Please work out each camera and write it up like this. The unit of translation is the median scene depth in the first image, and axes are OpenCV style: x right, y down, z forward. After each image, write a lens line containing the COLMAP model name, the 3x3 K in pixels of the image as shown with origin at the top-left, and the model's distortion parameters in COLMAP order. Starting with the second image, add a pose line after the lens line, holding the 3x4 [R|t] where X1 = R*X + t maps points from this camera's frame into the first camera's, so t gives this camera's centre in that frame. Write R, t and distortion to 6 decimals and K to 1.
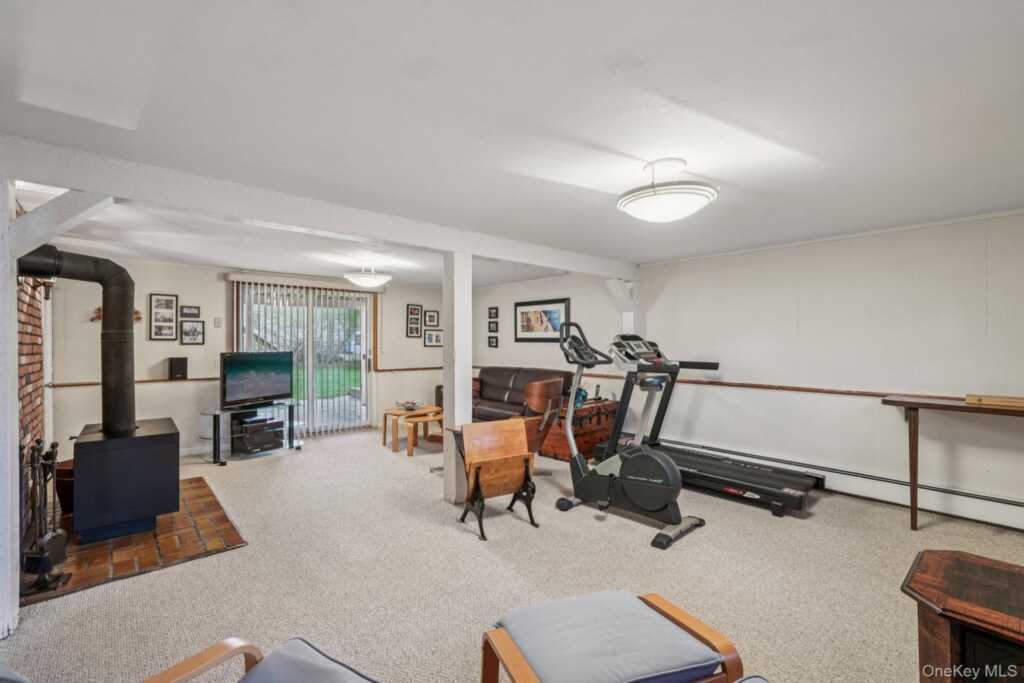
lens RADIAL K [[457.9, 0, 512.0], [0, 457.9, 341.5], [0, 0, 1]] dist [-0.002088, 0.009664]
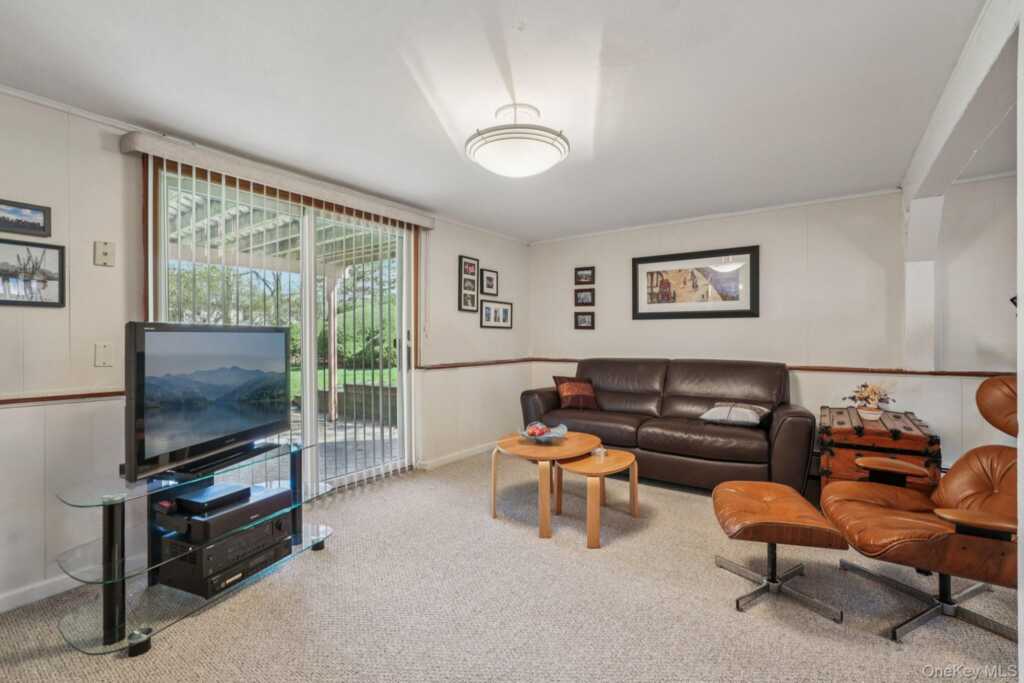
lens RADIAL K [[453.7, 0, 512.6], [0, 453.7, 338.3], [0, 0, 1]] dist [0.000085, 0.000443]
pose [[0.977204, -0.002194, 0.212291, -0.300054], [0.001940, 0.999997, 0.001405, 0.026685], [-0.212294, -0.000961, 0.977205, 0.427082]]
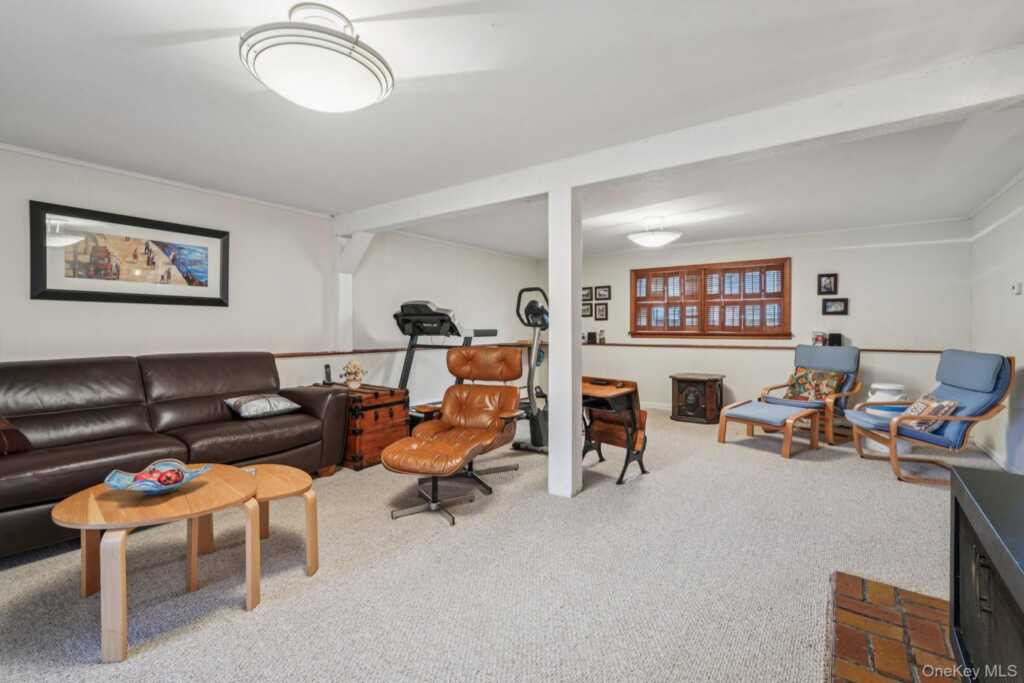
lens RADIAL K [[460.1, 0, 509.6], [0, 460.1, 332.4], [0, 0, 1]] dist [-0.002502, 0.009186]
pose [[-0.202136, -0.007355, 0.979330, -0.486467], [0.004105, 0.999957, 0.008357, 0.029428], [-0.979349, 0.005710, -0.202097, 0.691528]]
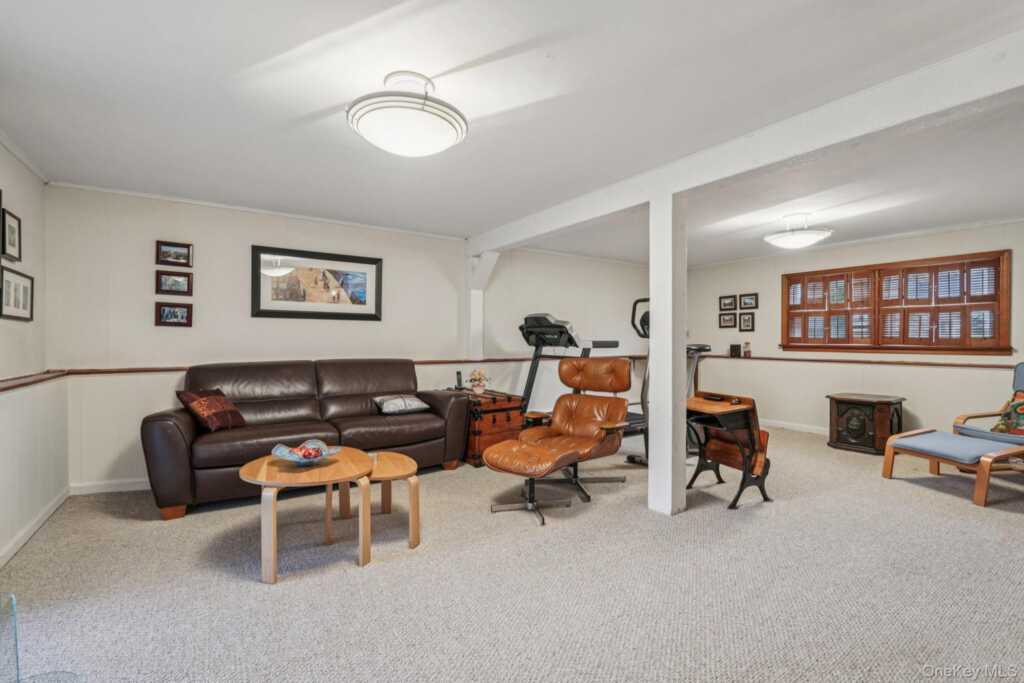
lens RADIAL K [[457.9, 0, 512.0], [0, 457.9, 341.5], [0, 0, 1]] dist [-0.002088, 0.009664]
pose [[0.136806, -0.002567, 0.990595, -0.506037], [0.000040, 0.999997, 0.002586, 0.029764], [-0.990598, -0.000314, 0.136806, 0.633932]]
